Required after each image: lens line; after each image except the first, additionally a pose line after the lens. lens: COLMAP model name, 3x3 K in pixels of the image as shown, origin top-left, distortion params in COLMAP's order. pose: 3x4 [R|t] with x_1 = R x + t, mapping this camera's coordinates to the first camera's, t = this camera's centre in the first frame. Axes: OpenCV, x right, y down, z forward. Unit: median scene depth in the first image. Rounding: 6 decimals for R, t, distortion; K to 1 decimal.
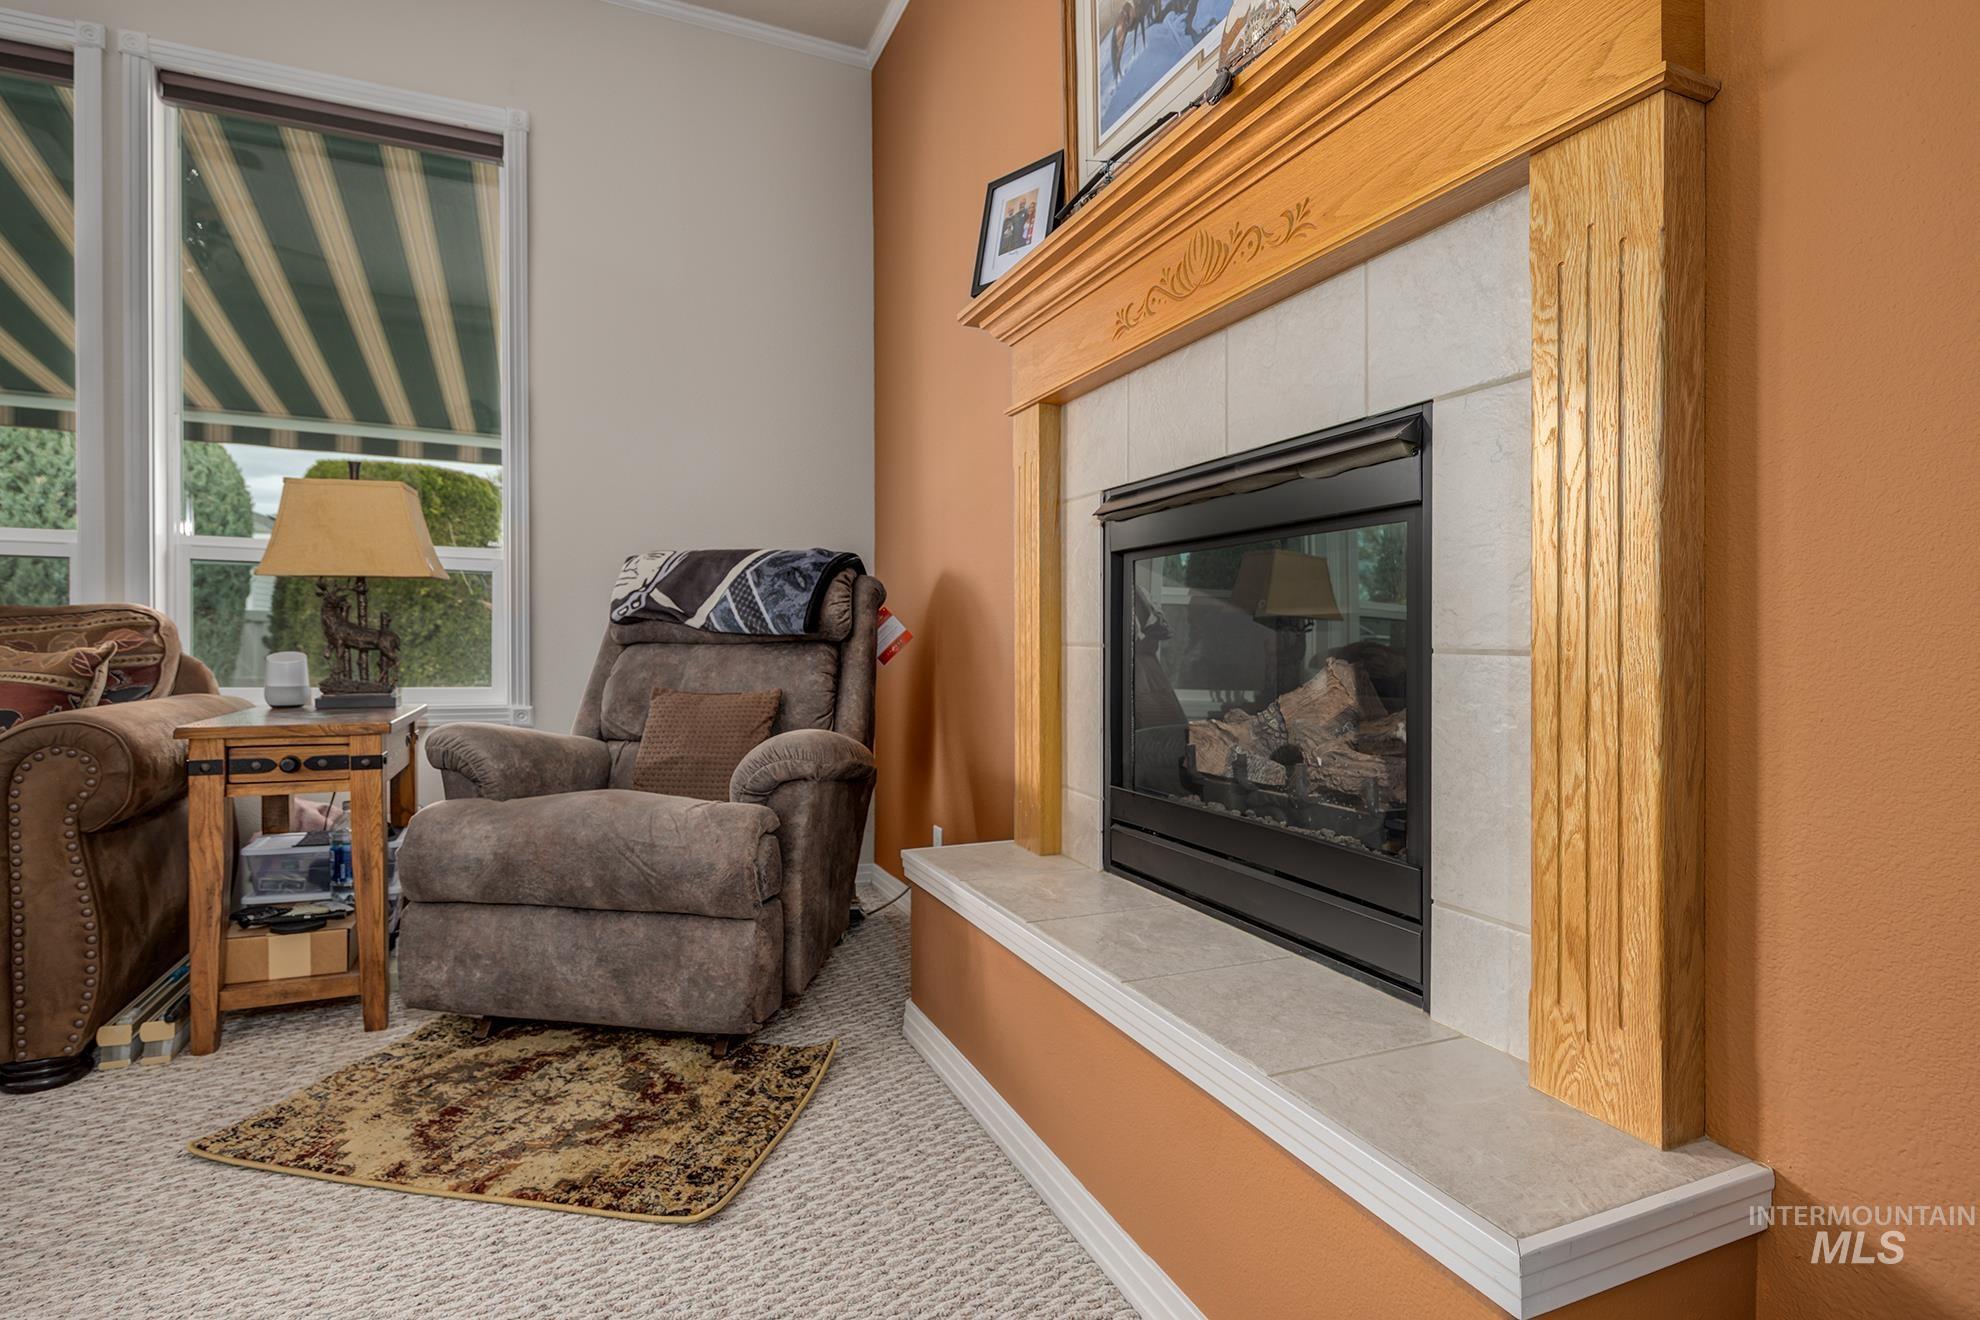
lens RADIAL K [[985.0, 0, 1005.5], [0, 985.0, 635.1], [0, 0, 1]] dist [0.010719, 0.000703]
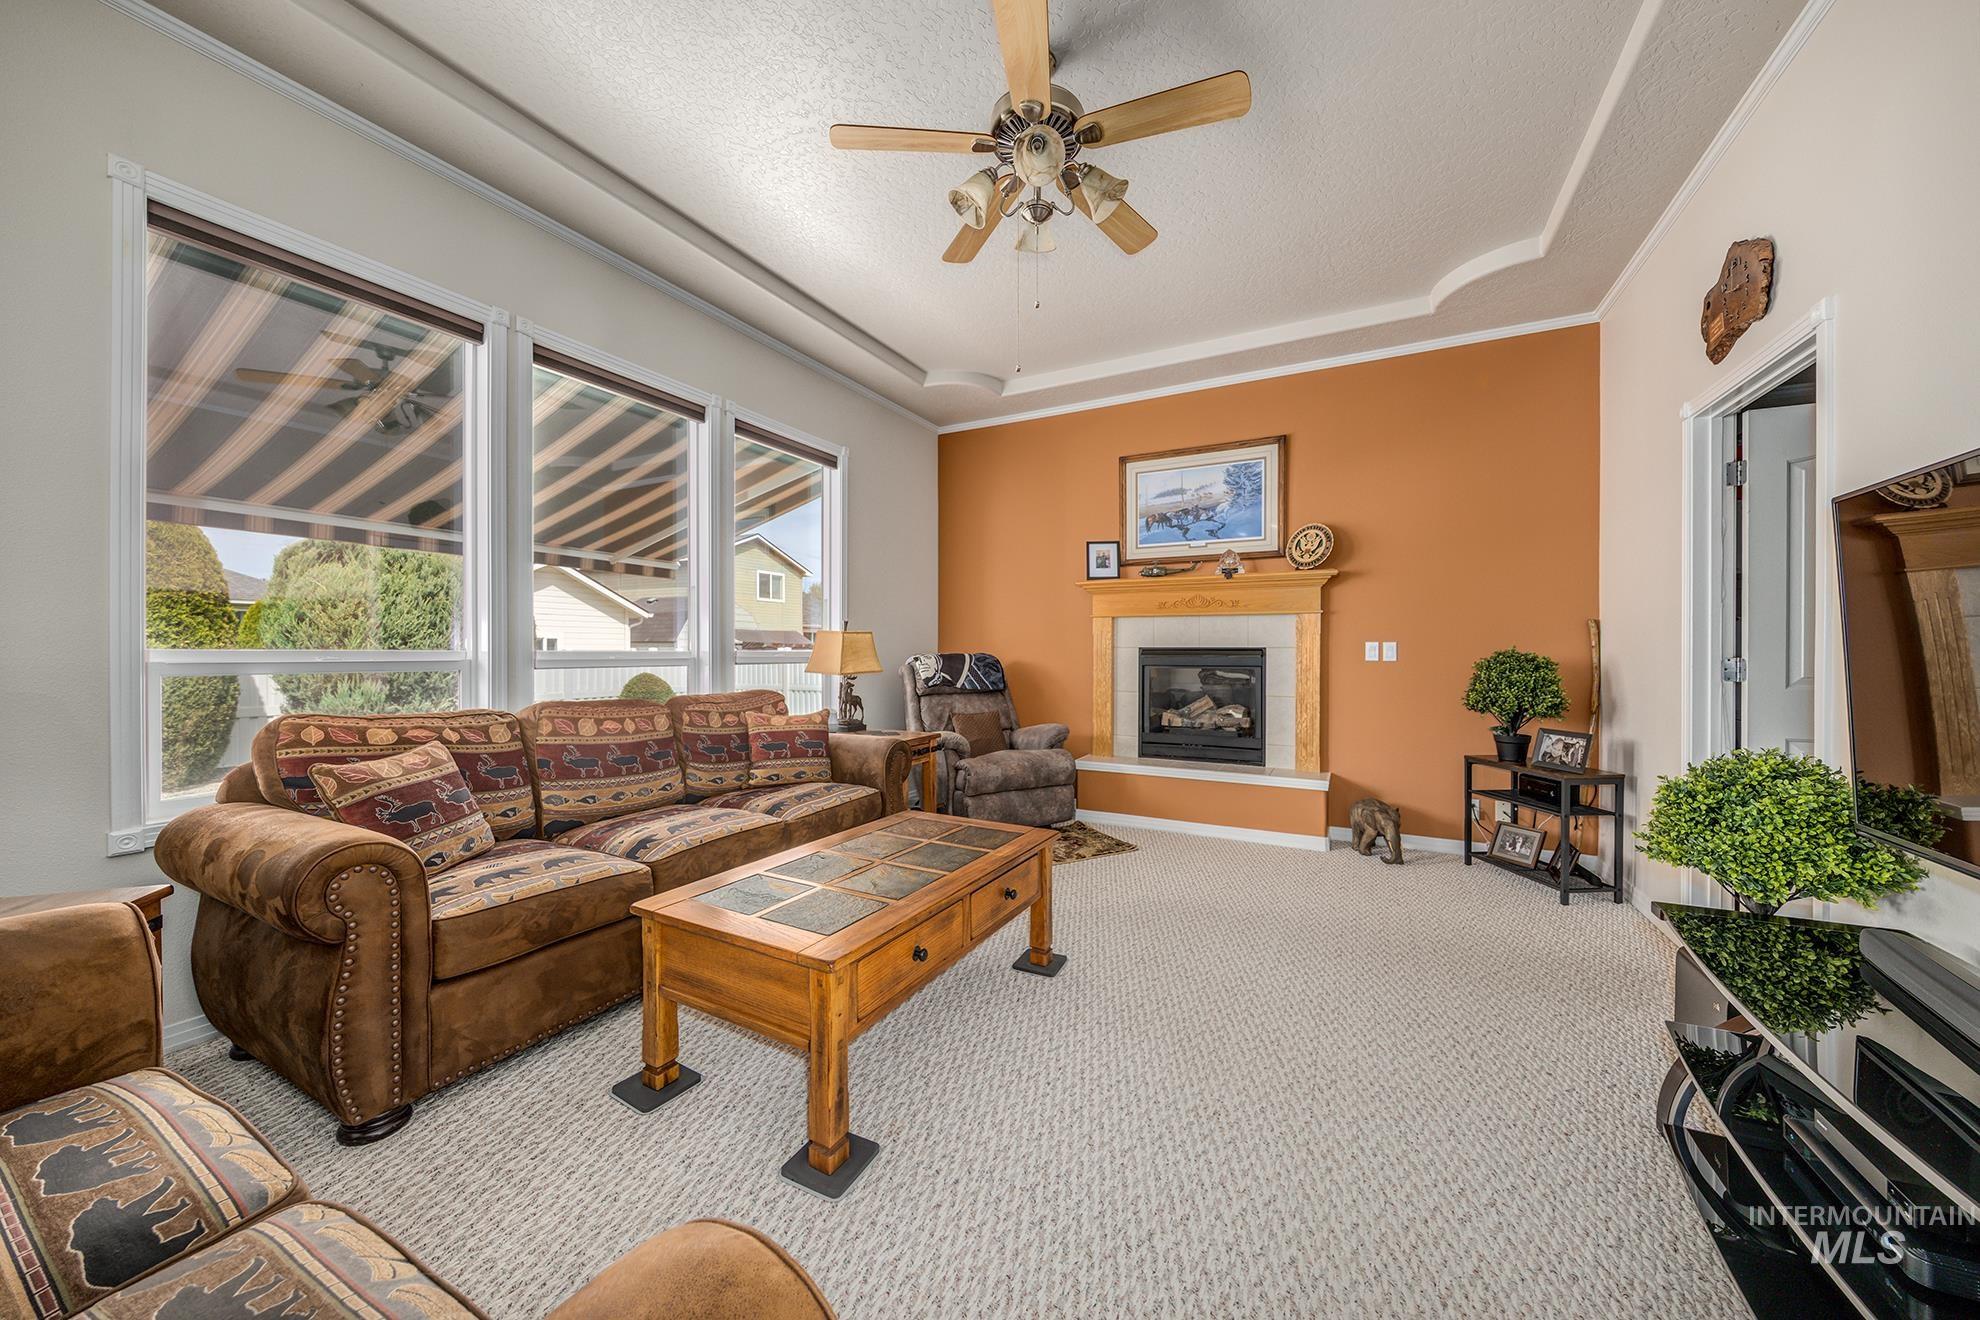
lens RADIAL K [[683.2, 0, 1000.3], [0, 683.2, 641.5], [0, 0, 1]] dist [-0.000676, -0.001177]
pose [[0.784828, -0.005986, 0.619685, -1.825075], [0.004048, 0.999982, 0.004532, -0.184962], [-0.619700, -0.001048, 0.784838, -0.594774]]
